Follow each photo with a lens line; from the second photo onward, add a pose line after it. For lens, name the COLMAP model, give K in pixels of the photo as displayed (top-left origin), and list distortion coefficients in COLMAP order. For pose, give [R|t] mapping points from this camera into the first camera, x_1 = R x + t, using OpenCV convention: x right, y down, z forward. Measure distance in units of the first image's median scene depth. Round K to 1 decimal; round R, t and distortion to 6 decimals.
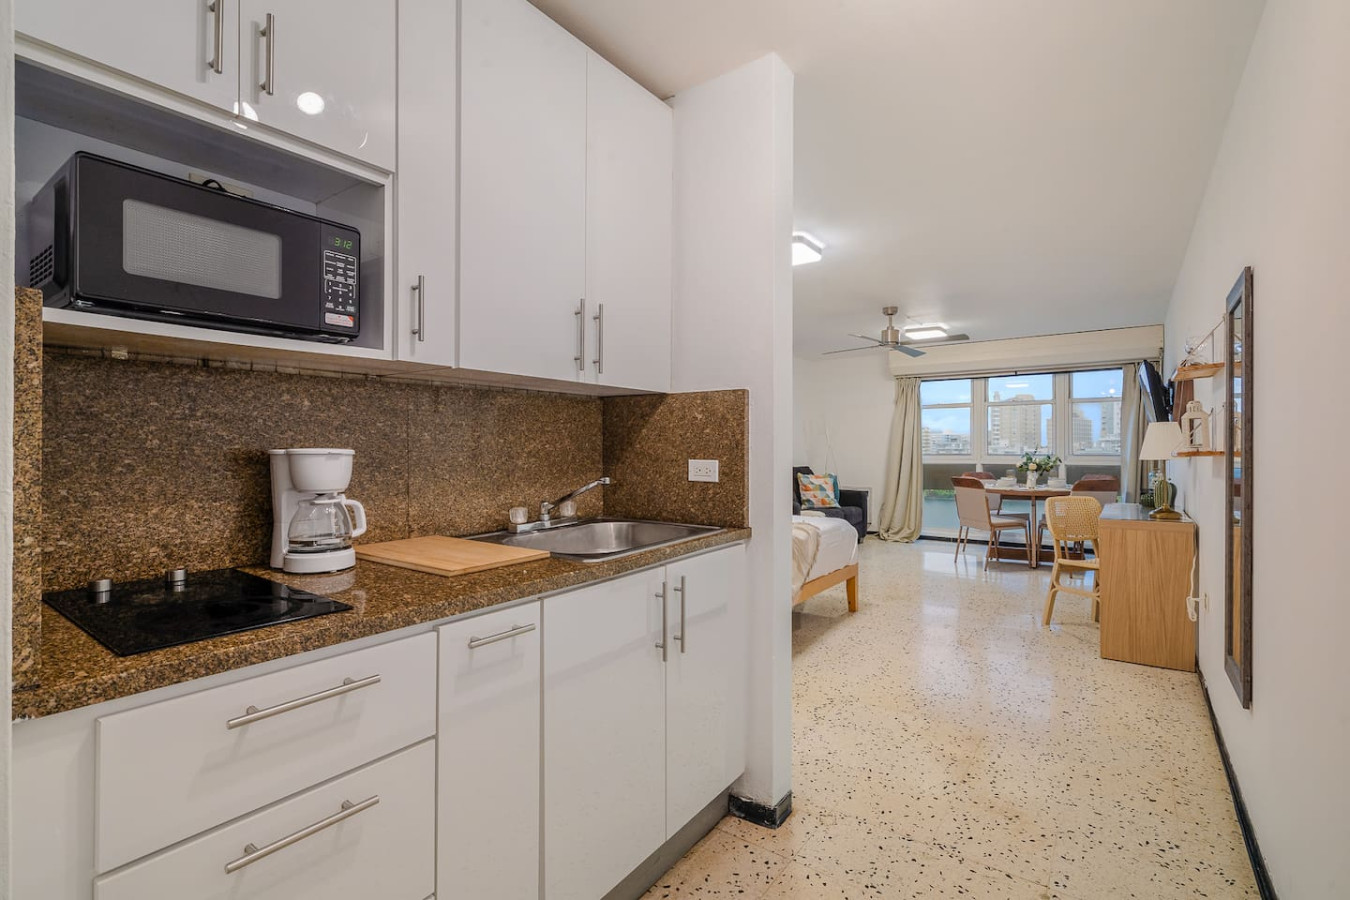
lens RADIAL K [[607.7, 0, 690.0], [0, 607.7, 442.4], [0, 0, 1]] dist [-0.001943, -0.000068]
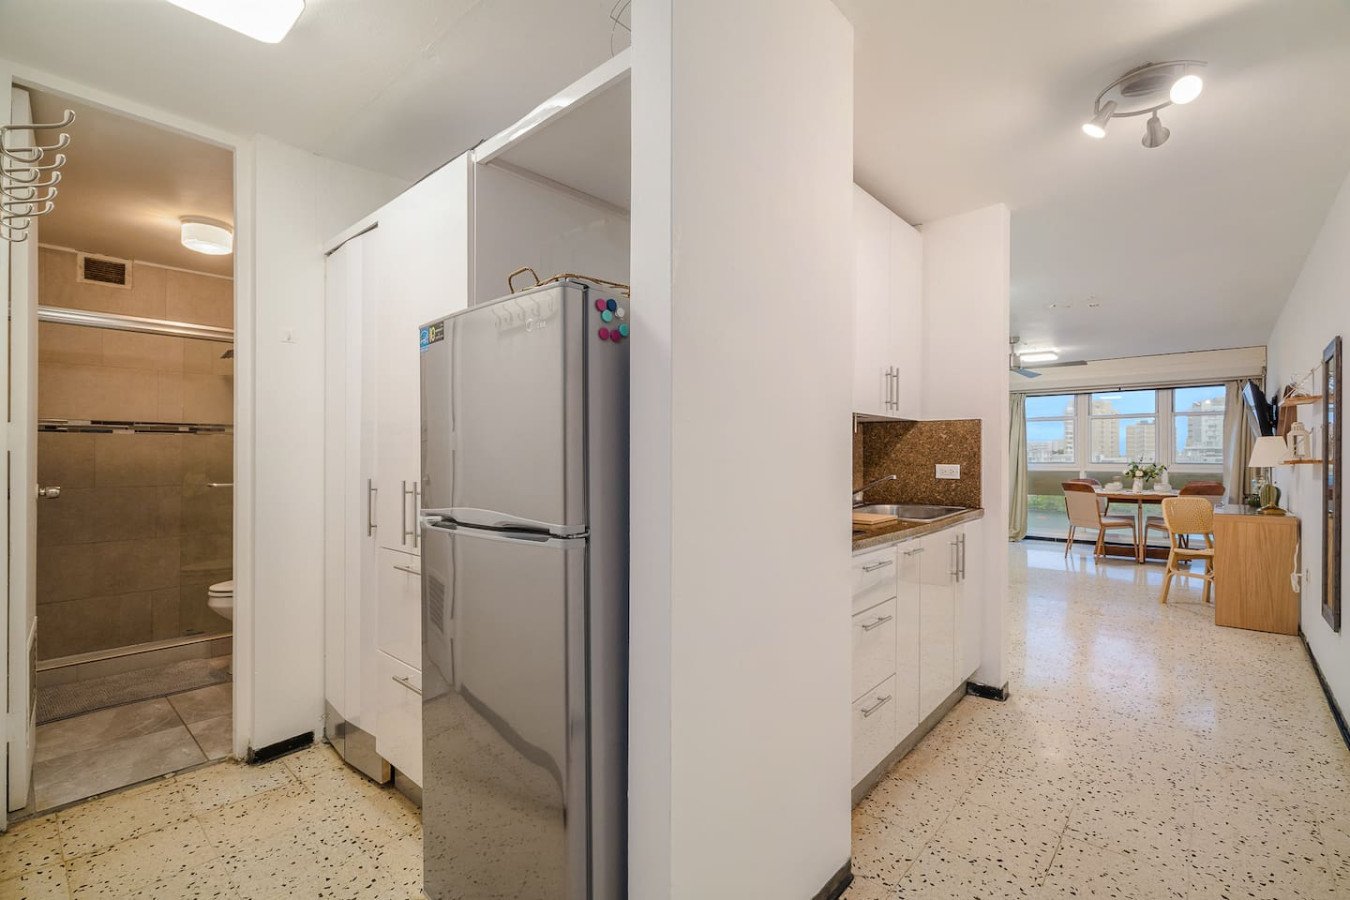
lens RADIAL K [[607.7, 0, 678.5], [0, 607.7, 449.2], [0, 0, 1]] dist [-0.001943, -0.000068]
pose [[0.994968, 0.001616, -0.100182, -0.509574], [-0.001779, 0.999997, -0.001533, -0.006554], [0.100179, 0.001703, 0.994968, -0.605563]]
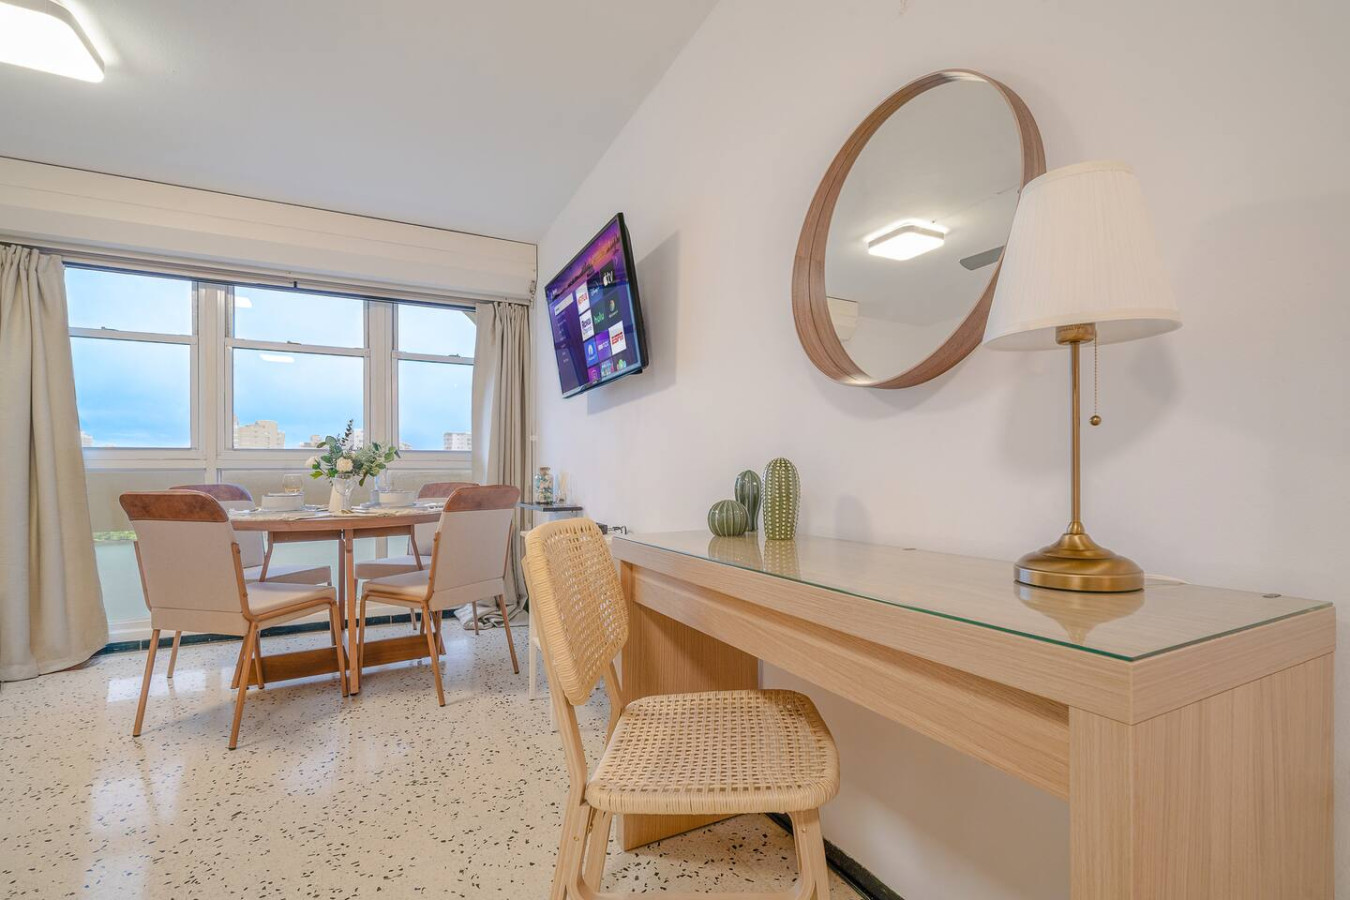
lens RADIAL K [[607.7, 0, 666.1], [0, 607.7, 459.6], [0, 0, 1]] dist [-0.001943, -0.000068]
pose [[0.450382, 0.012785, 0.892745, 0.768216], [0.000486, 0.999894, -0.014565, 0.124649], [-0.892836, 0.006994, 0.450328, 1.687522]]
